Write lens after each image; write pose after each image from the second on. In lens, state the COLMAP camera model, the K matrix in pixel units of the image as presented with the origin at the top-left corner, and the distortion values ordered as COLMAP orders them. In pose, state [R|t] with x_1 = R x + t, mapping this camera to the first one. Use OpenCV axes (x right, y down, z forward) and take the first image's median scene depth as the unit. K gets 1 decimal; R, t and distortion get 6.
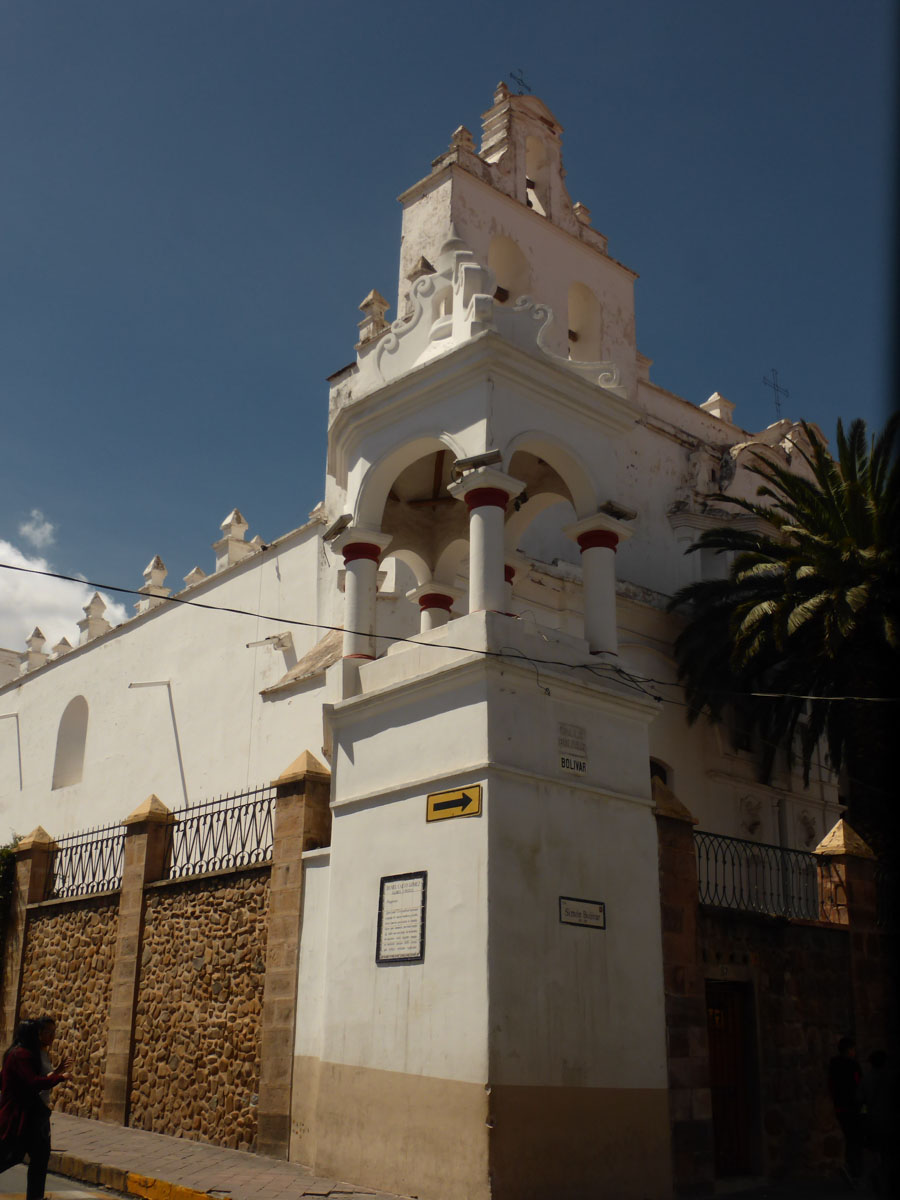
lens RADIAL K [[1311.8, 0, 450.0], [0, 1311.8, 600.0], [0, 0, 1]] dist [-0.089717, -0.014673]
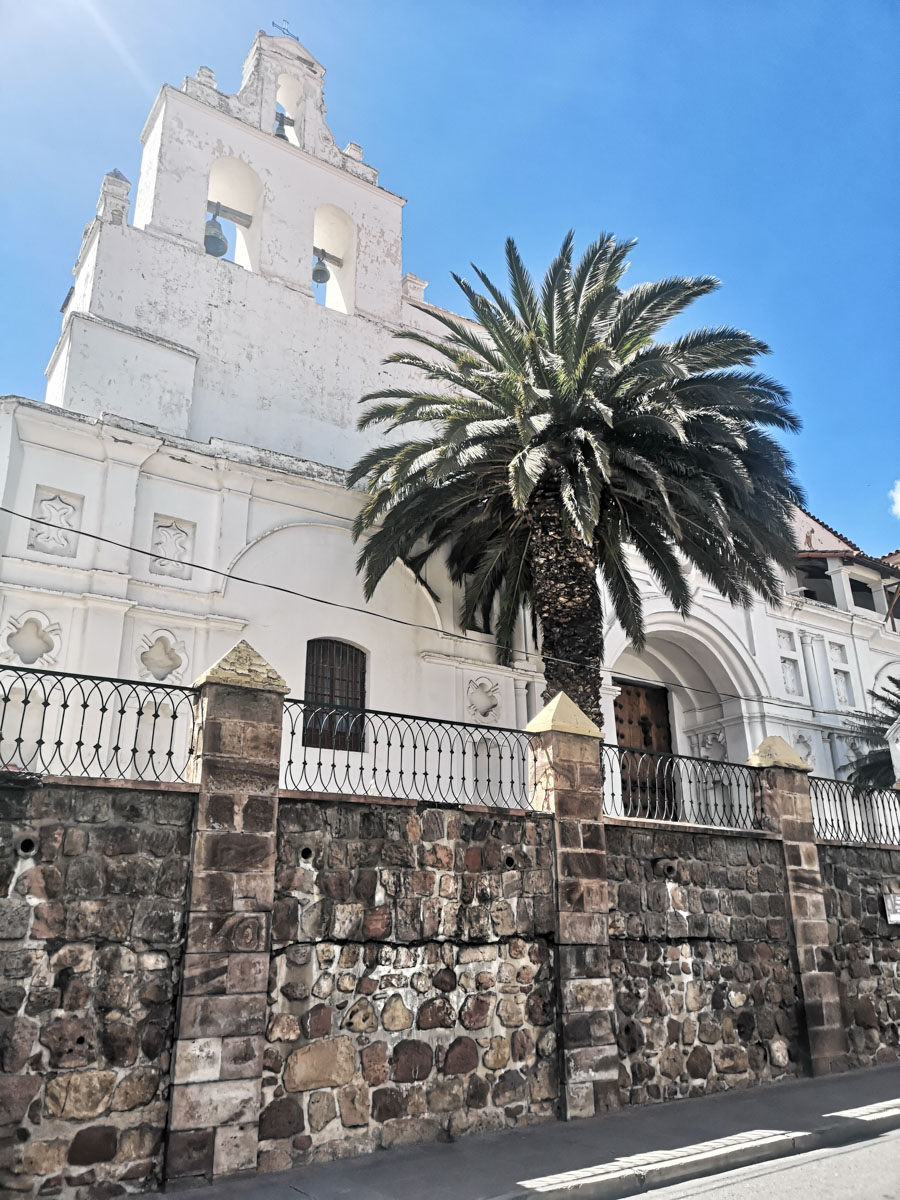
lens RADIAL K [[933.6, 0, 450.0], [0, 933.6, 600.0], [0, 0, 1]] dist [0.076923, -0.094856]
pose [[0.987691, -0.087489, -0.129659, 0.486150], [0.086081, 0.996153, -0.016438, 0.166131], [0.130599, 0.005075, 0.991422, 0.502695]]
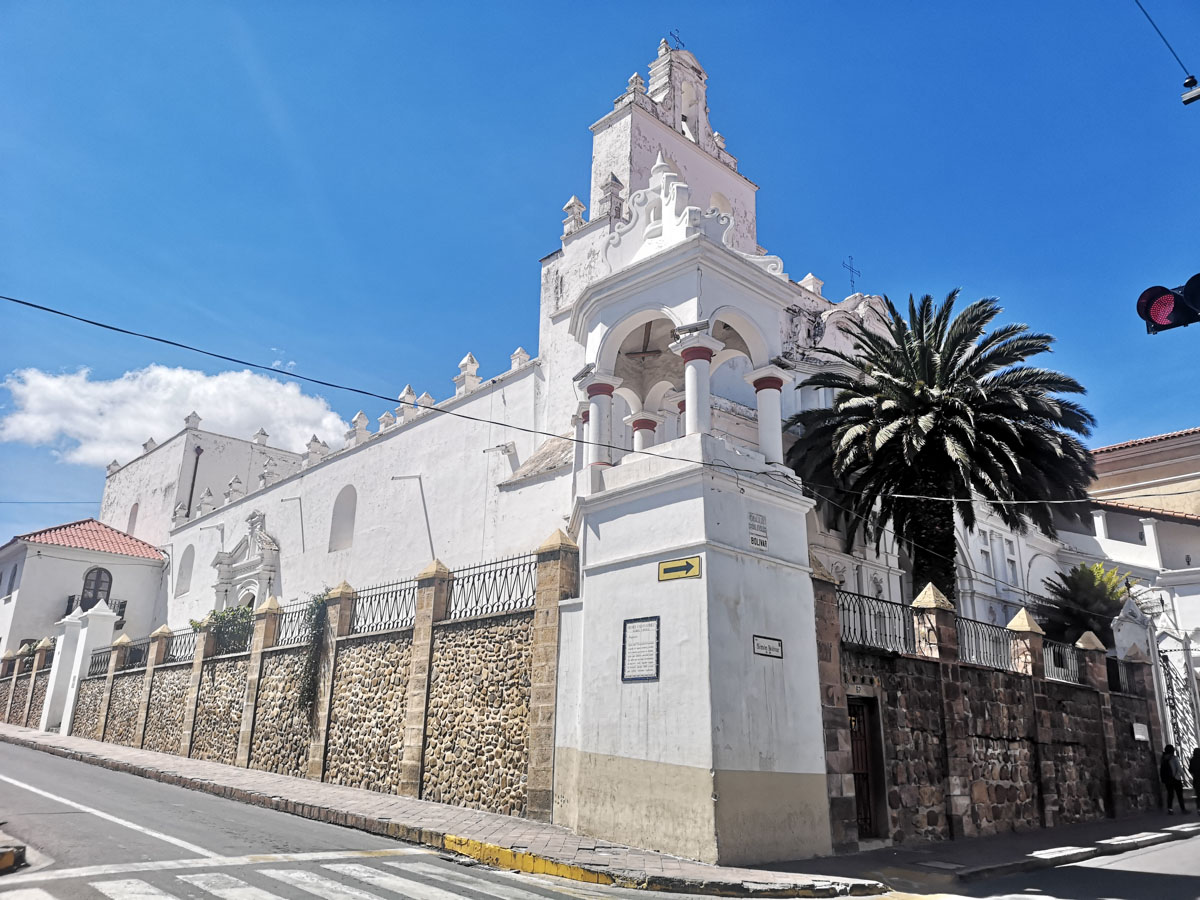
lens RADIAL K [[933.6, 0, 600.0], [0, 933.6, 450.0], [0, 0, 1]] dist [0.076923, -0.094856]
pose [[0.999700, 0.012411, 0.021113, -0.081544], [-0.013174, 0.999252, 0.036348, -0.007682], [-0.020646, -0.036616, 0.999116, -0.011176]]
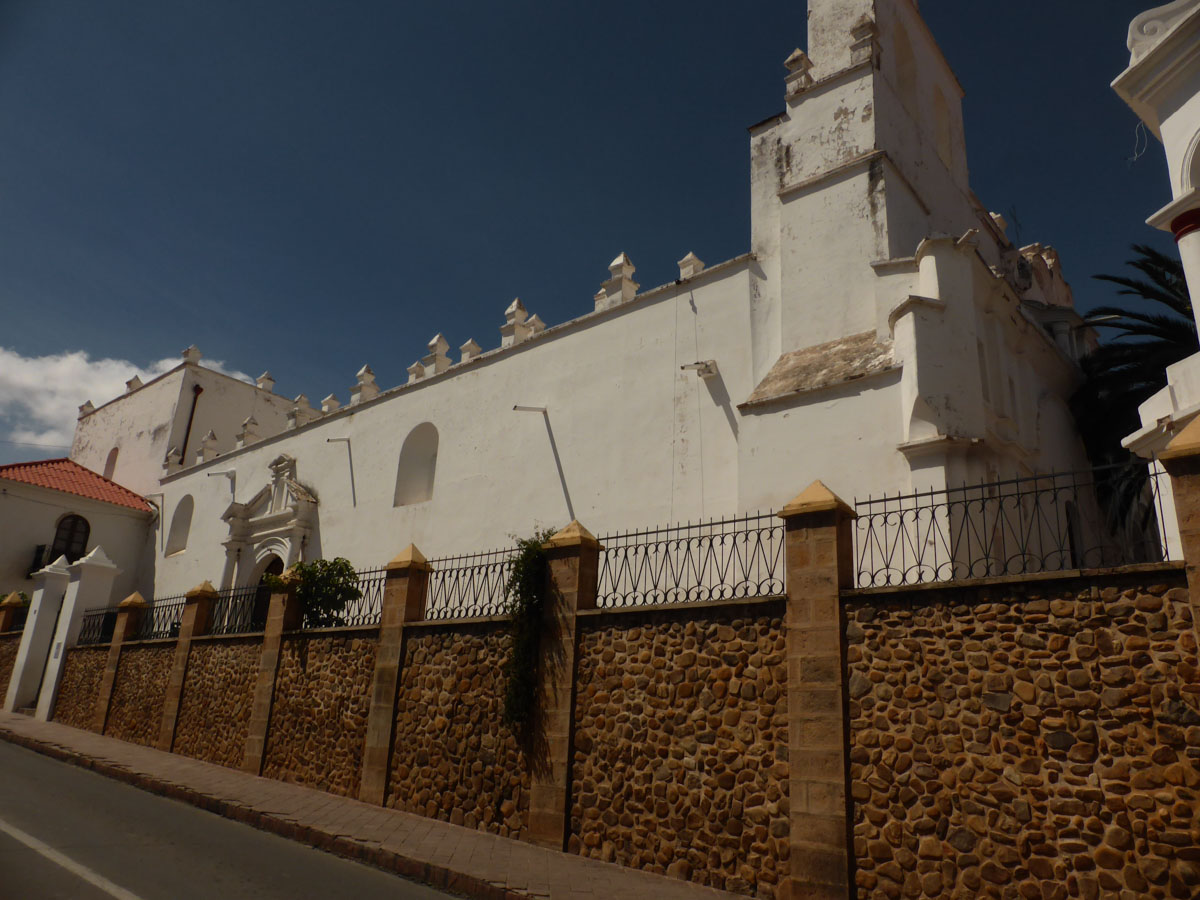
lens RADIAL K [[867.0, 0, 600.0], [0, 867.0, 450.0], [0, 0, 1]] dist [-0.030324, 0.026500]
pose [[0.990161, 0.077145, 0.116747, -0.462993], [-0.080462, 0.996470, 0.023960, 0.139878], [-0.114487, -0.033118, 0.992873, 0.527789]]
